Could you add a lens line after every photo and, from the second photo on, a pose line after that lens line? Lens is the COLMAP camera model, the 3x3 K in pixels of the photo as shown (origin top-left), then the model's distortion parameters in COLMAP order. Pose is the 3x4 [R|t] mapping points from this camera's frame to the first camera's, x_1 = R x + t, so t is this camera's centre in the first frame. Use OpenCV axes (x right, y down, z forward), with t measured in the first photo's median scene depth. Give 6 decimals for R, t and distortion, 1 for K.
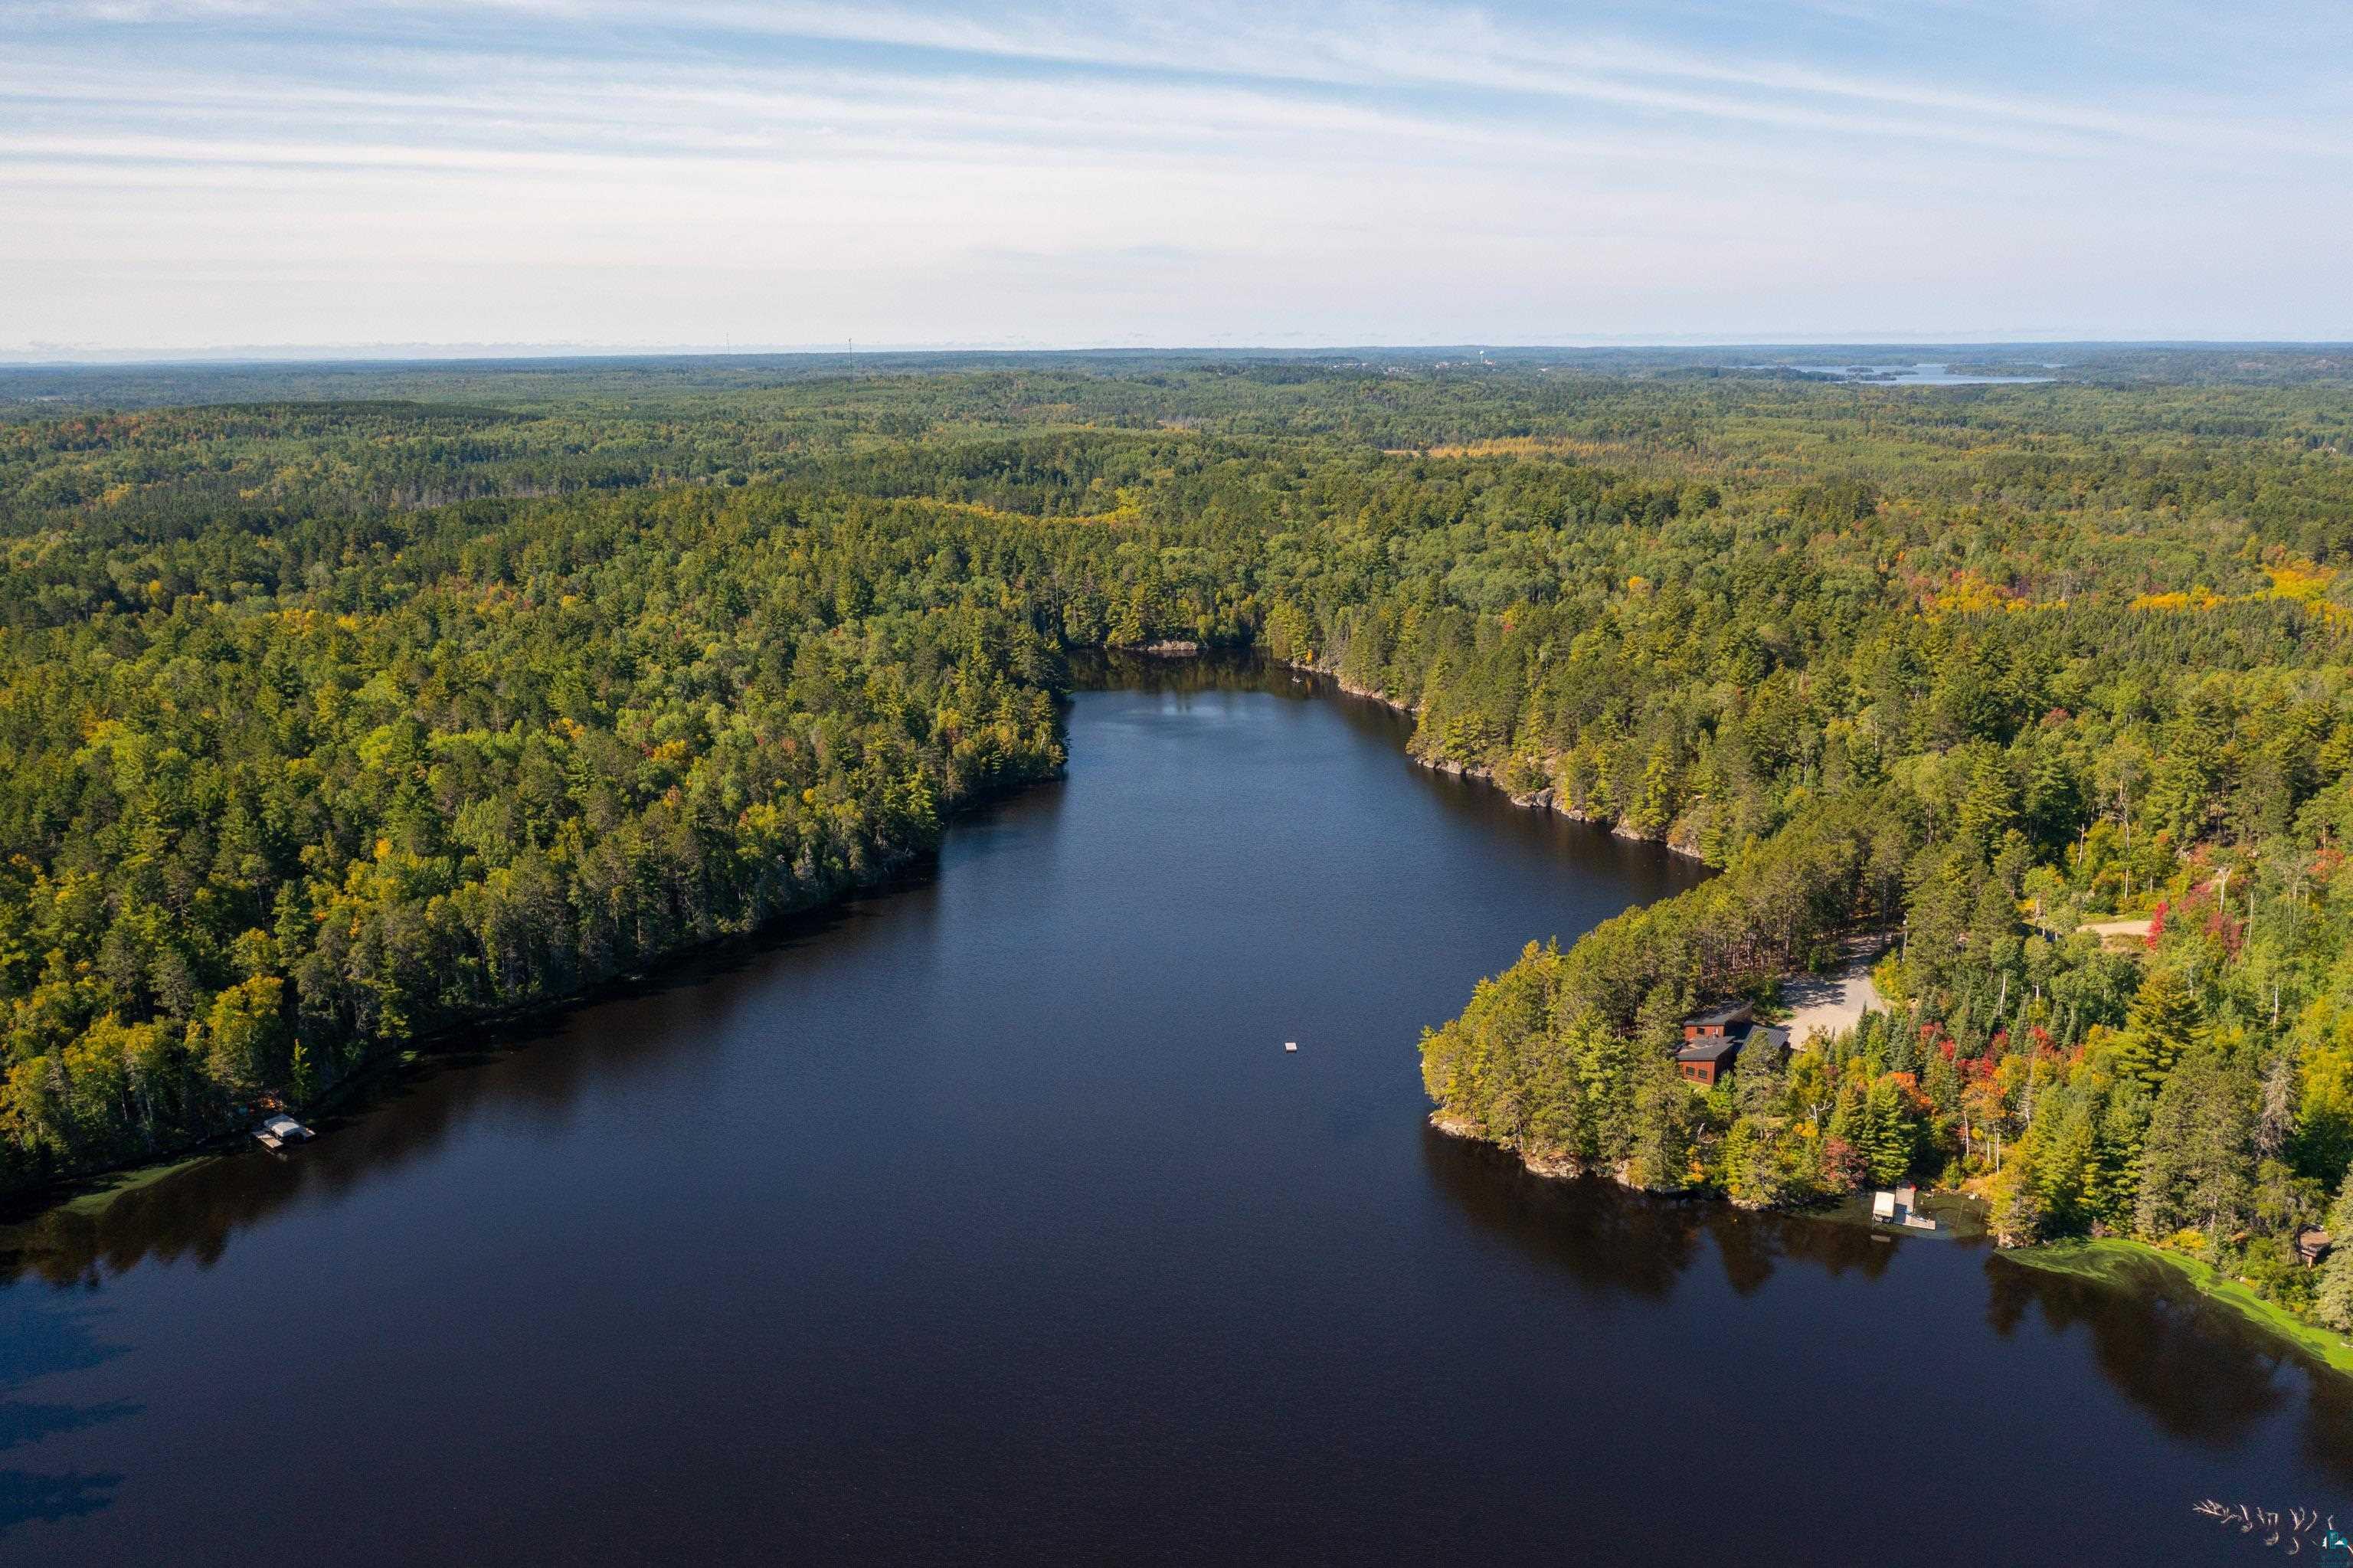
lens RADIAL K [[1857.4, 0, 1176.5], [0, 1857.4, 784.0], [0, 0, 1]] dist [-0.018174, -0.000386]
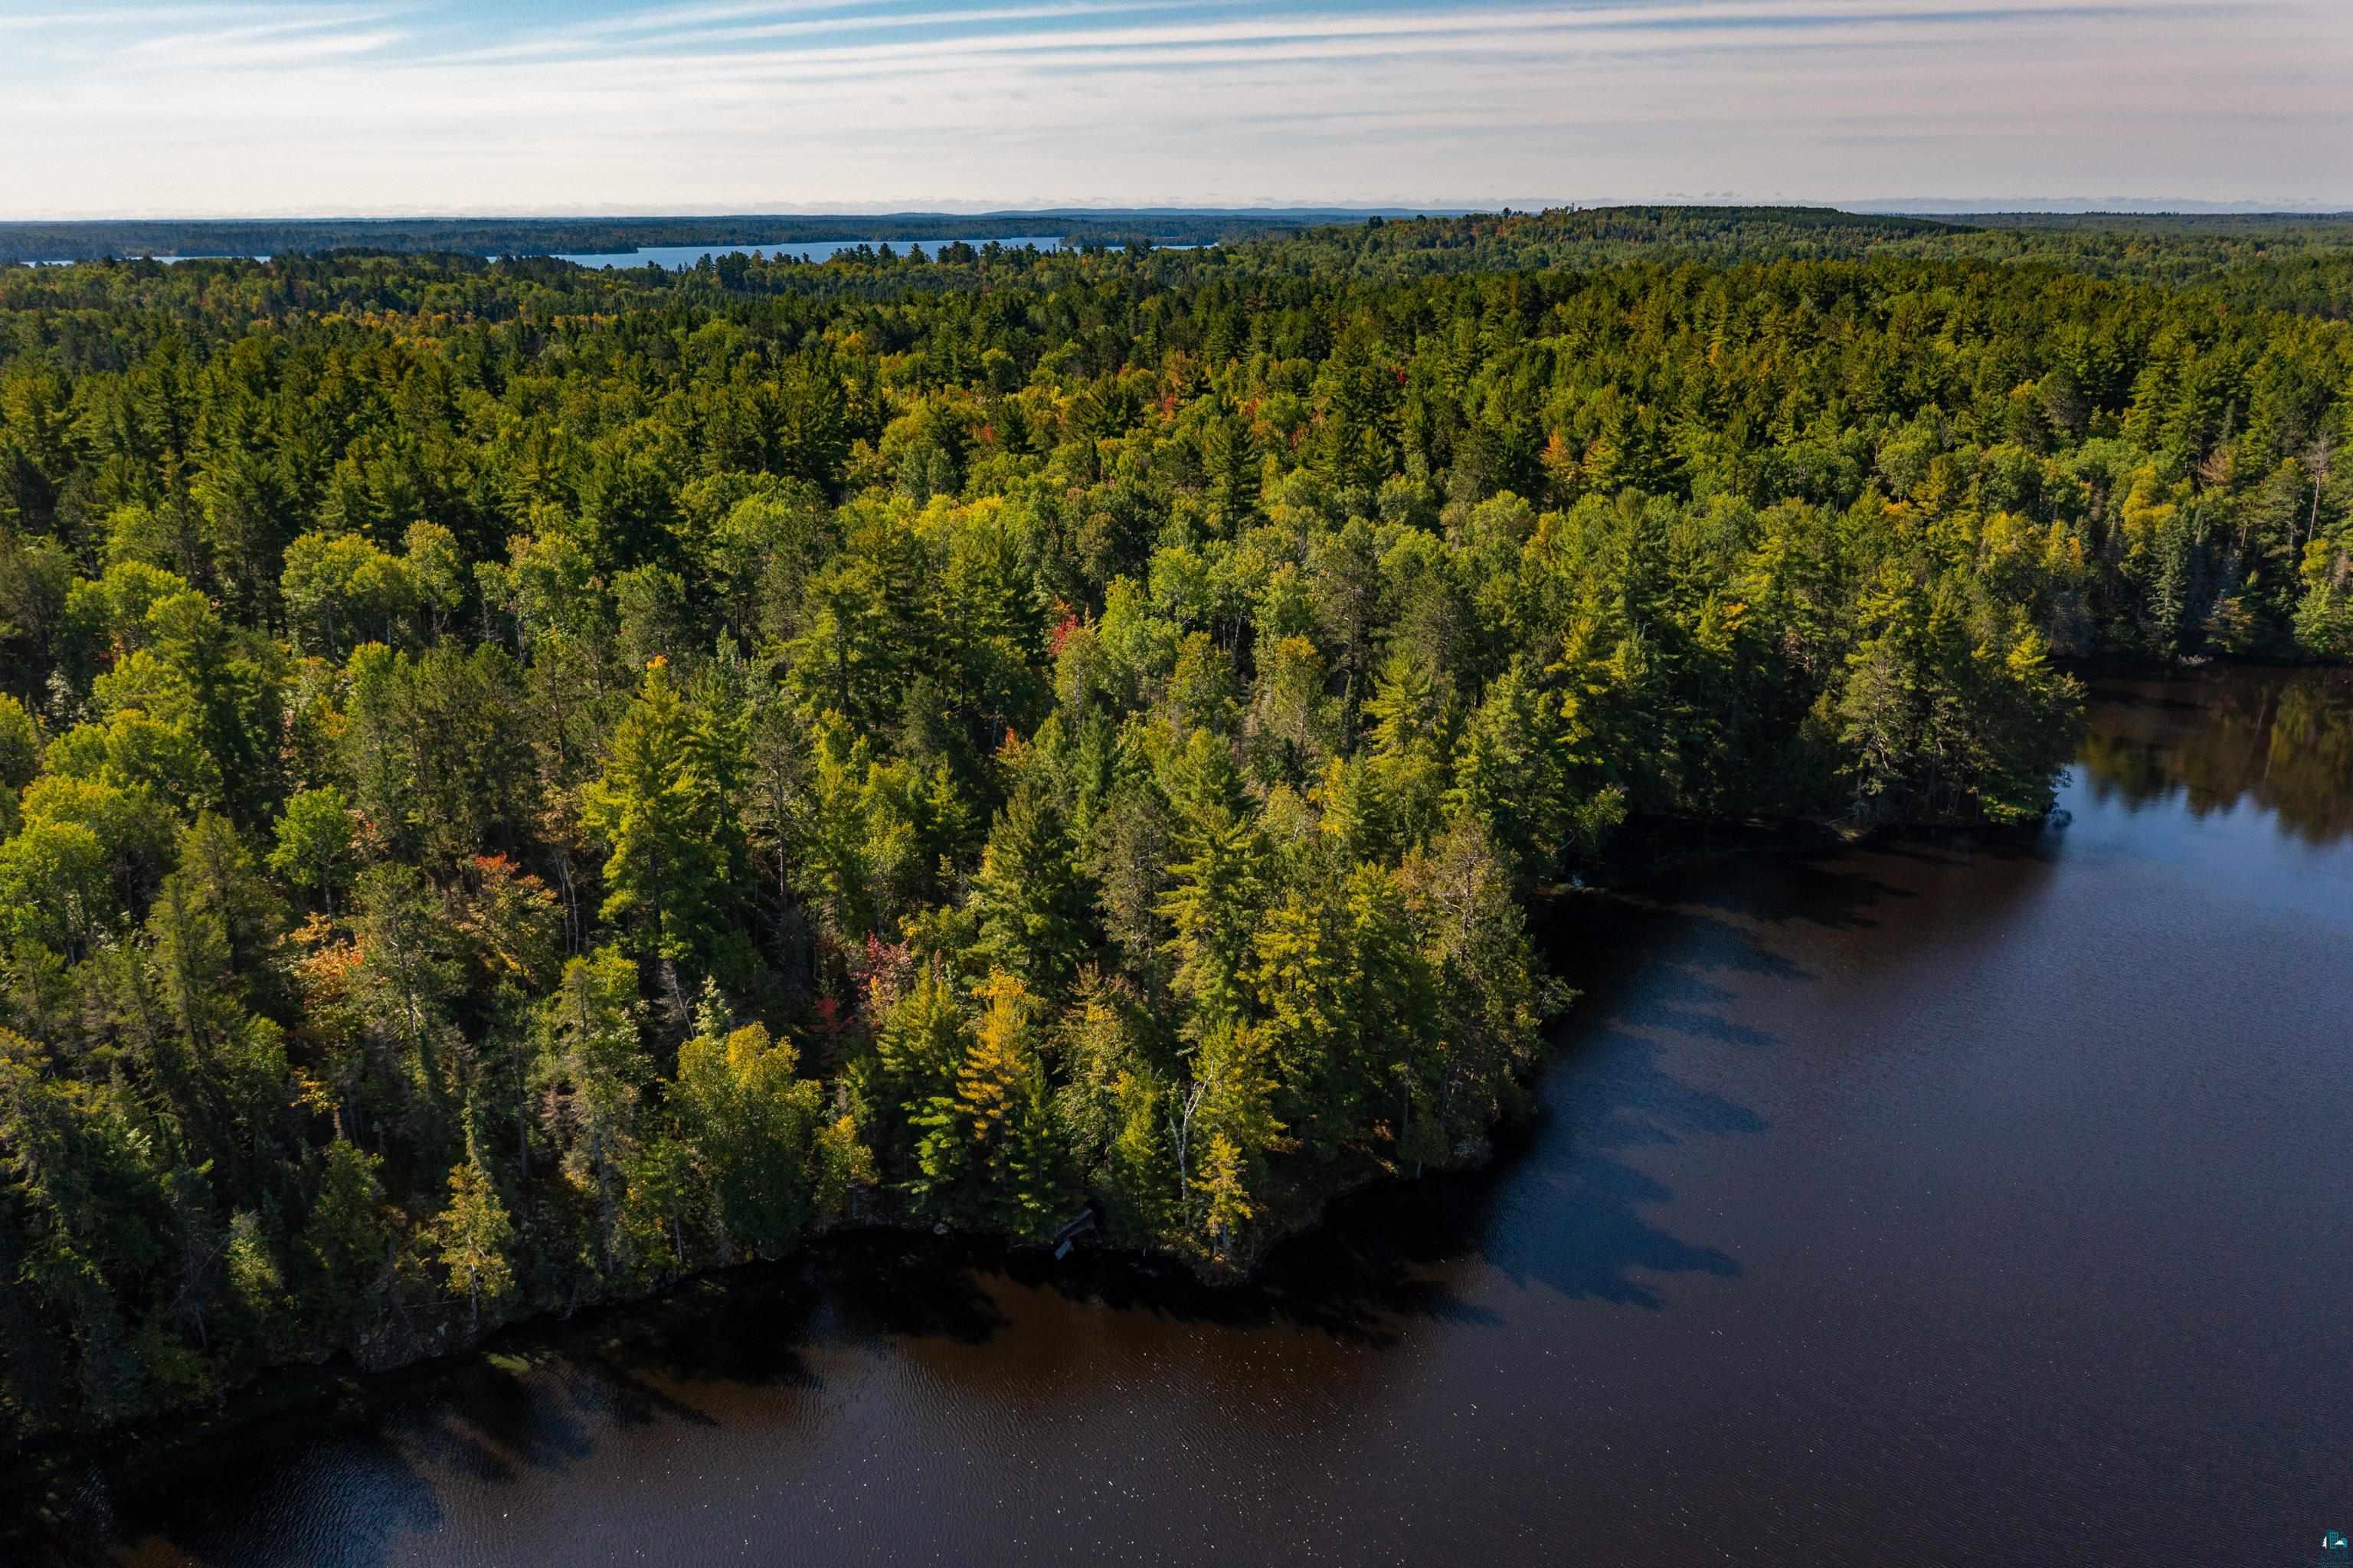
lens RADIAL K [[1862.1, 0, 1176.5], [0, 1862.1, 784.0], [0, 0, 1]] dist [-0.008136, -0.006676]
pose [[0.687419, 0.220944, -0.691837, 0.047730], [-0.171680, 0.975039, 0.140803, -0.062504], [0.705678, 0.021984, 0.708192, 0.587051]]
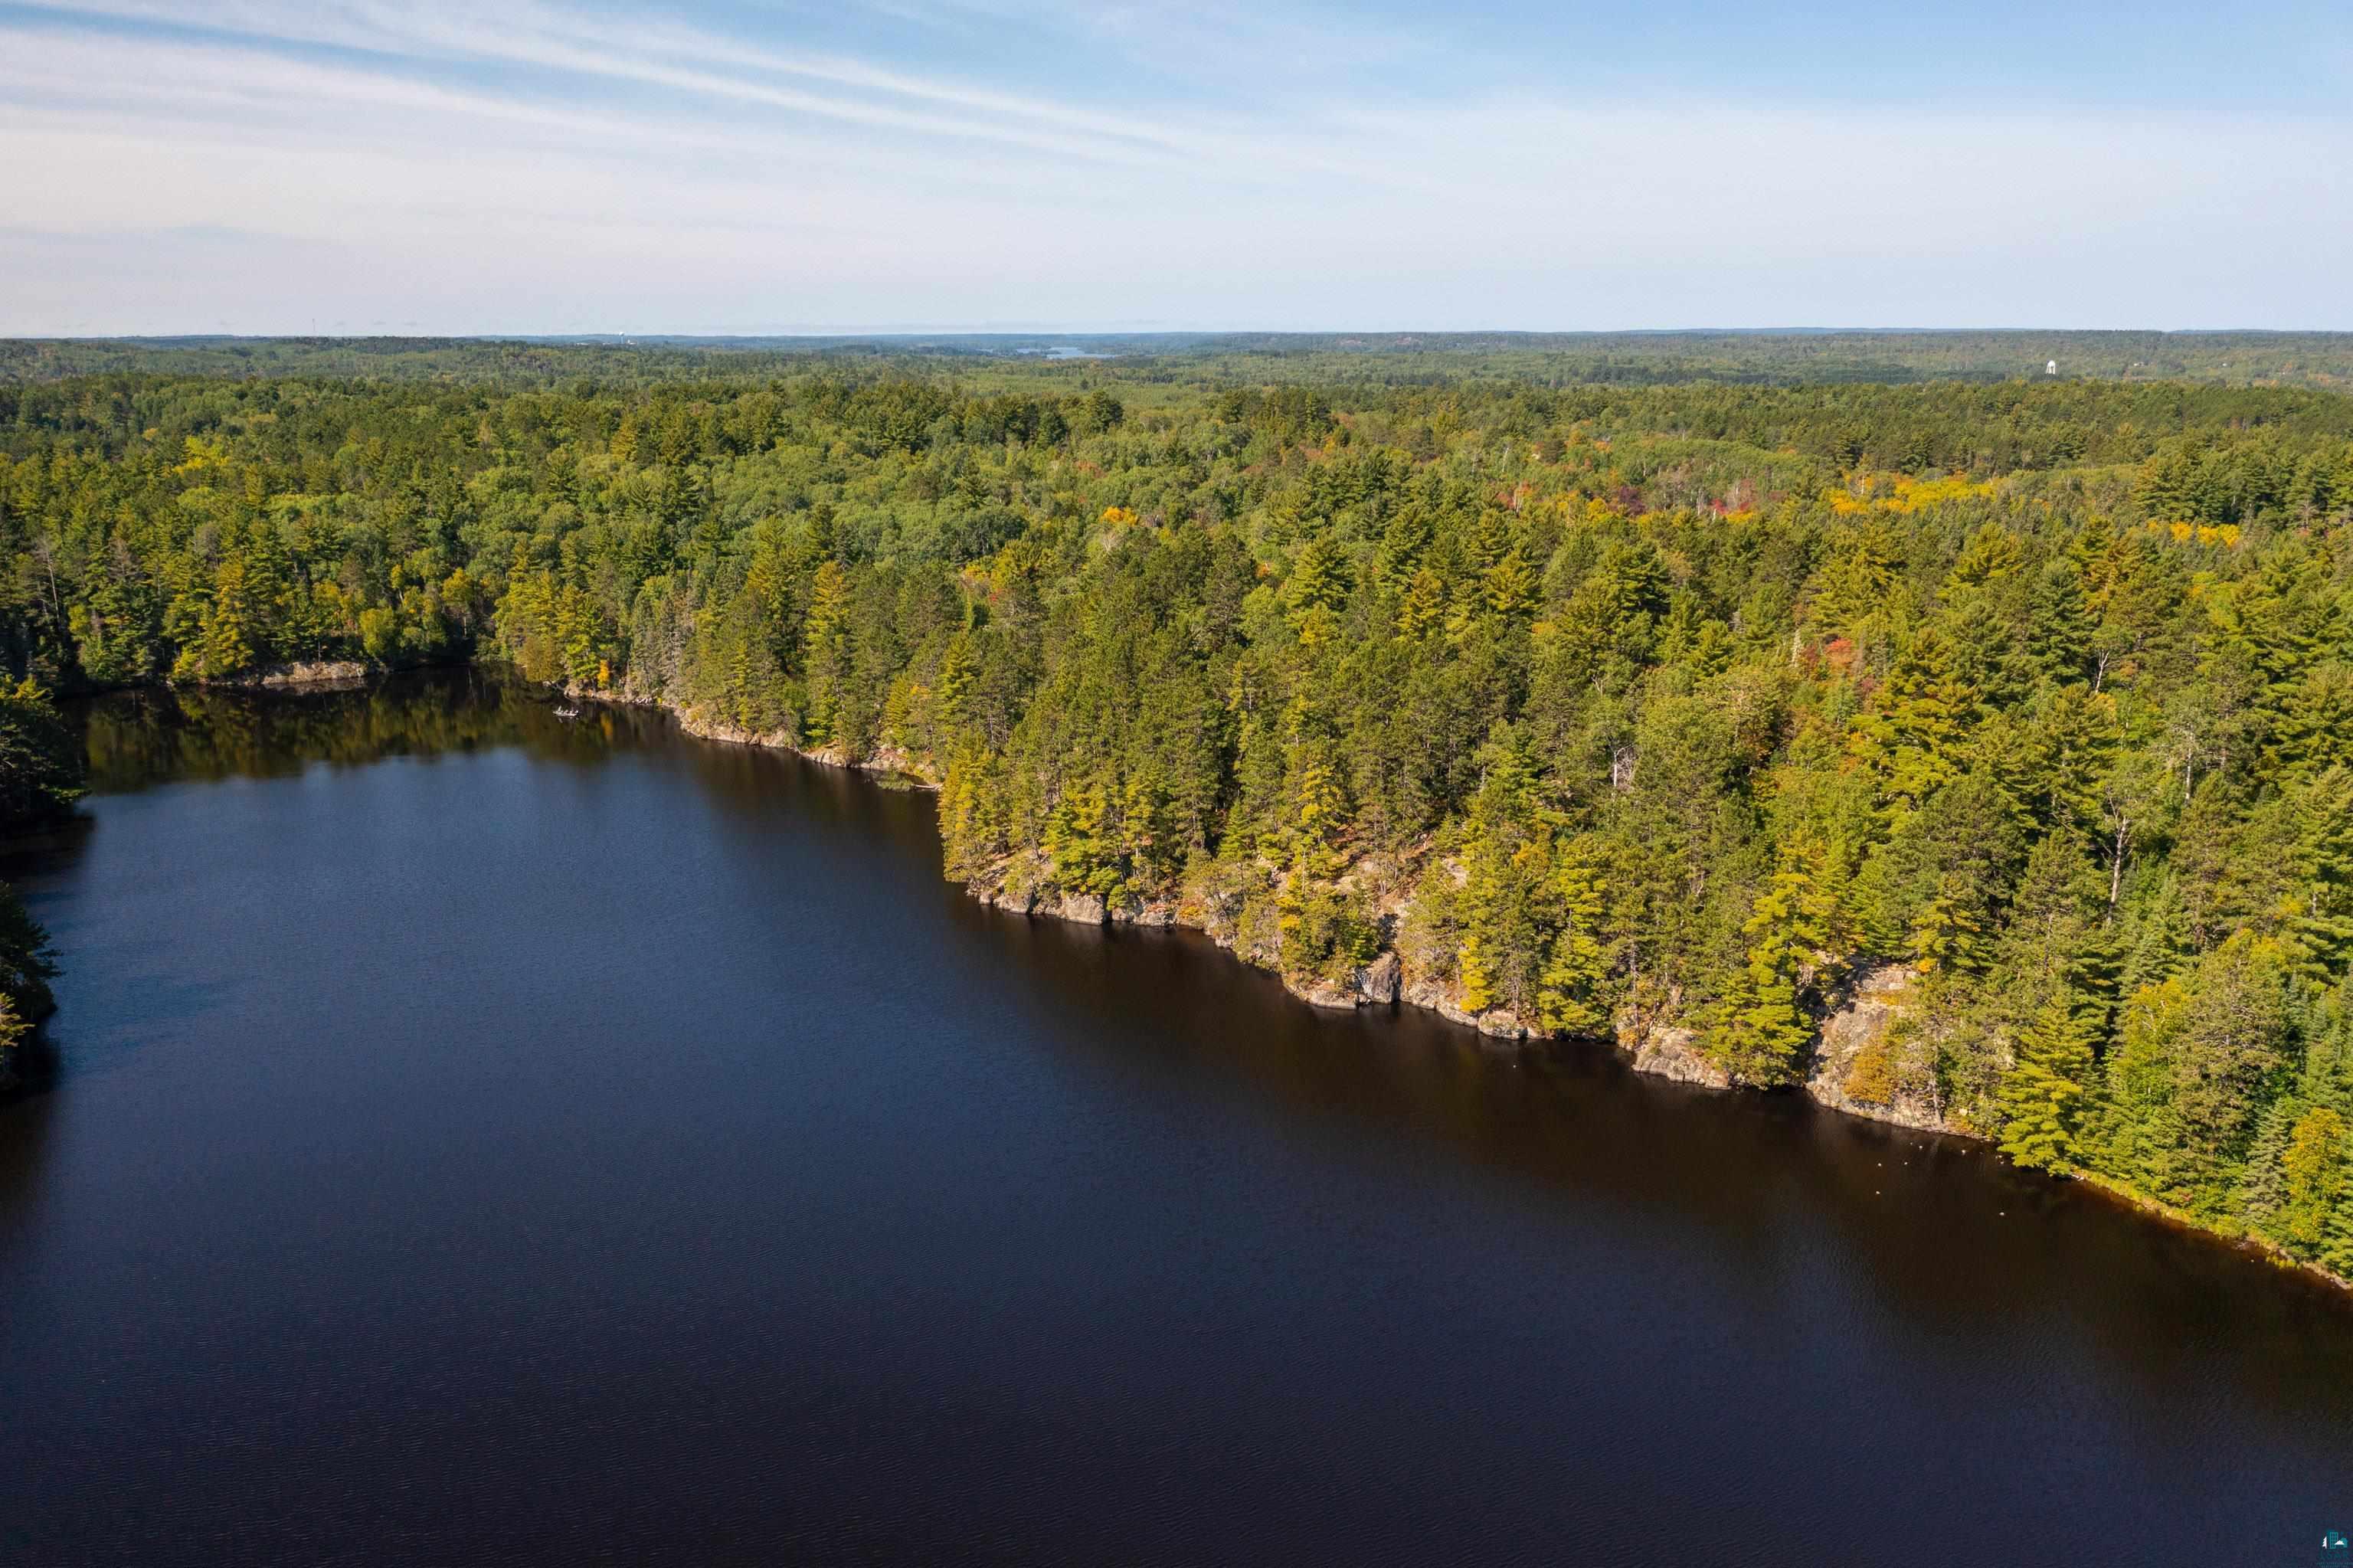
lens RADIAL K [[1857.4, 0, 1176.5], [0, 1857.4, 784.0], [0, 0, 1]] dist [-0.018174, -0.000386]
pose [[0.900809, -0.098059, 0.422998, -0.006587], [0.096574, 0.995012, 0.024999, -0.032148], [-0.423340, 0.018331, 0.905786, 0.420283]]
